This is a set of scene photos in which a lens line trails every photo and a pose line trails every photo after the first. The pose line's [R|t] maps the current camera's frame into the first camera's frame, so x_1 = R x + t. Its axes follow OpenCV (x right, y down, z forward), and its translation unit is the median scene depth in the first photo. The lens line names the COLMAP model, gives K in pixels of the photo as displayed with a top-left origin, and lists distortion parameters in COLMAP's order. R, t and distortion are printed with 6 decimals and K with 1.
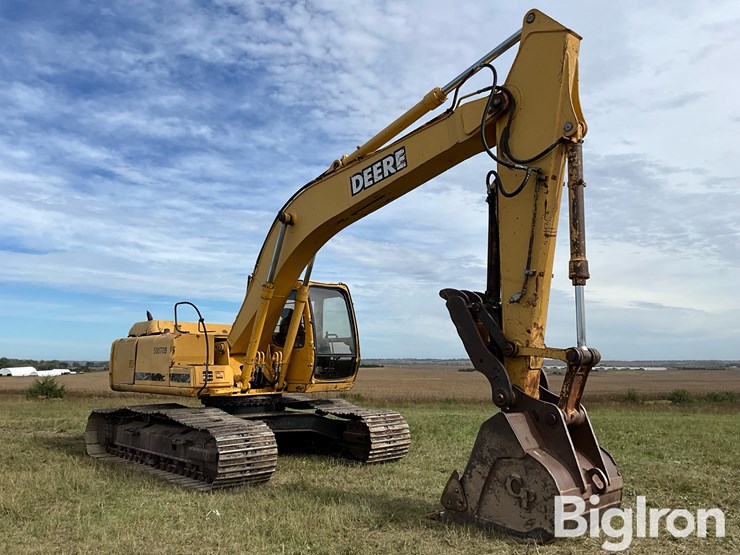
lens RADIAL K [[613.8, 0, 359.4], [0, 613.8, 267.2], [0, 0, 1]] dist [0.083170, -0.141601]
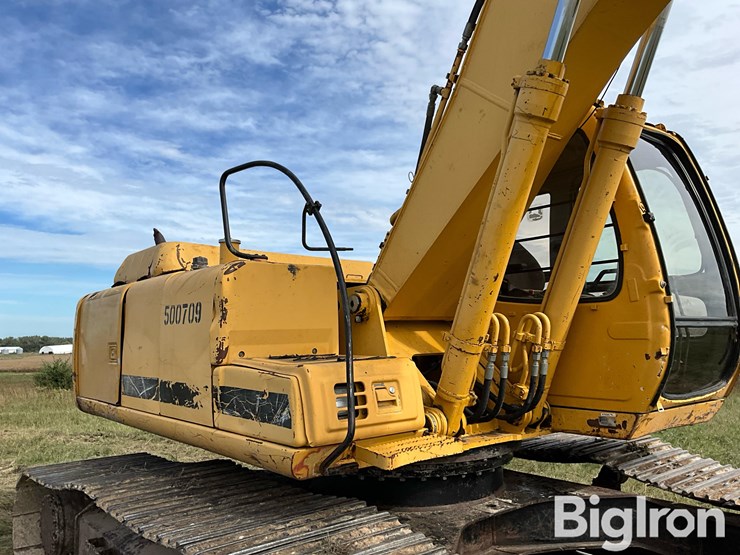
lens RADIAL K [[613.8, 0, 374.0], [0, 613.8, 257.0], [0, 0, 1]] dist [0.083170, -0.141601]
pose [[0.998868, -0.022406, -0.041960, -0.199057], [0.023592, 0.999330, 0.027973, 0.094580], [0.041305, -0.028931, 0.998728, 0.654448]]
